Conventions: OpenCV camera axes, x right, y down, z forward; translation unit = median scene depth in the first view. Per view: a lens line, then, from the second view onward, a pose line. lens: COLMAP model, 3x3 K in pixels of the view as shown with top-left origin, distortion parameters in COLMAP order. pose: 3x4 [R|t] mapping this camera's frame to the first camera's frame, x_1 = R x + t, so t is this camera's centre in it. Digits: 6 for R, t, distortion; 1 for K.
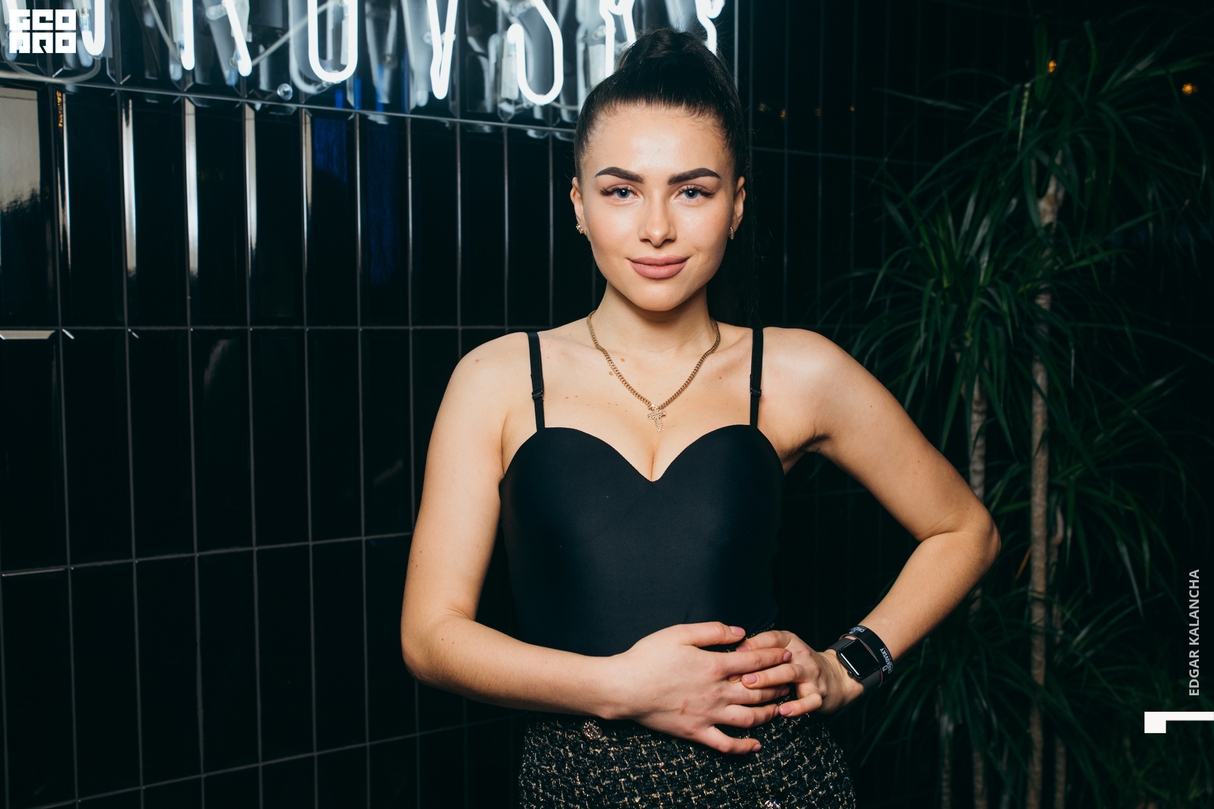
lens RADIAL K [[1217.7, 0, 612.5], [0, 1217.7, 411.9], [0, 0, 1]] dist [0.058845, 0.000000]
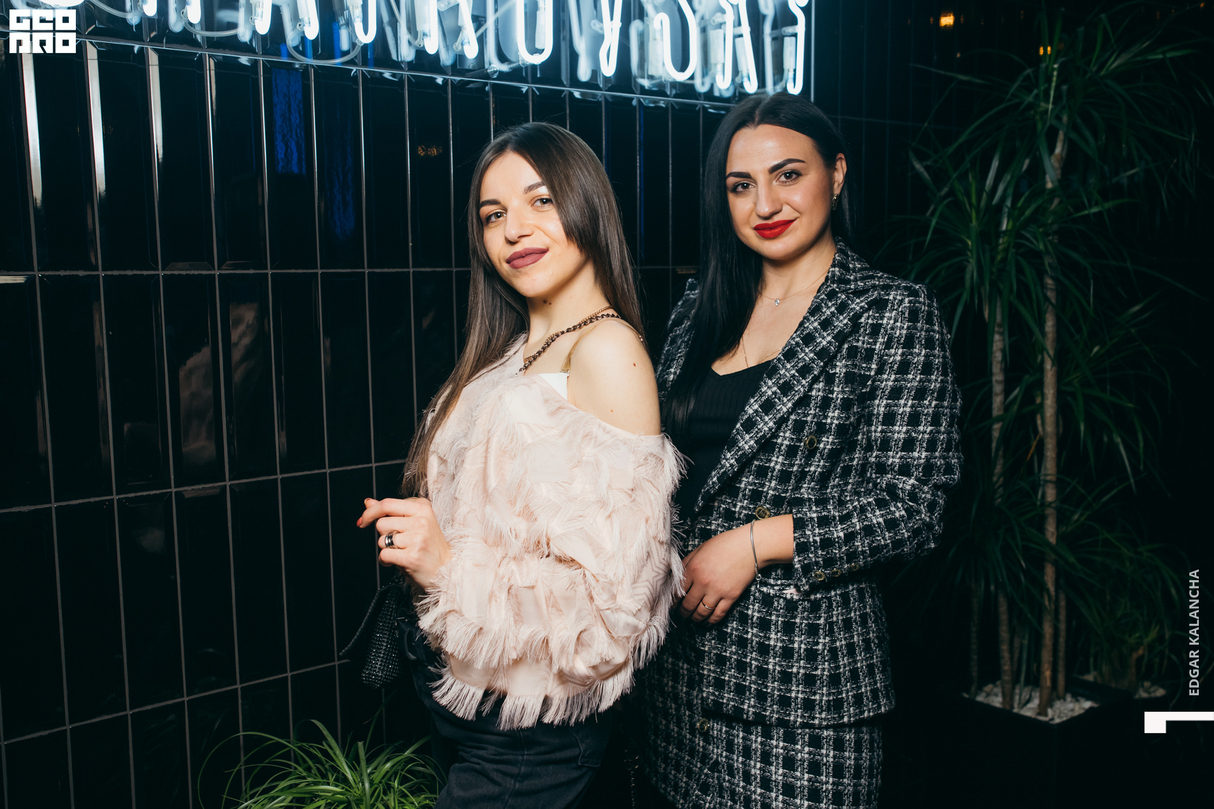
lens RADIAL K [[1217.7, 0, 576.9], [0, 1217.7, 397.5], [0, 0, 1]] dist [0.058845, 0.000000]
pose [[0.991816, -0.023025, 0.125582, -0.280120], [0.018573, 0.999161, 0.036513, 0.012507], [-0.126317, -0.033882, 0.991411, -0.166665]]
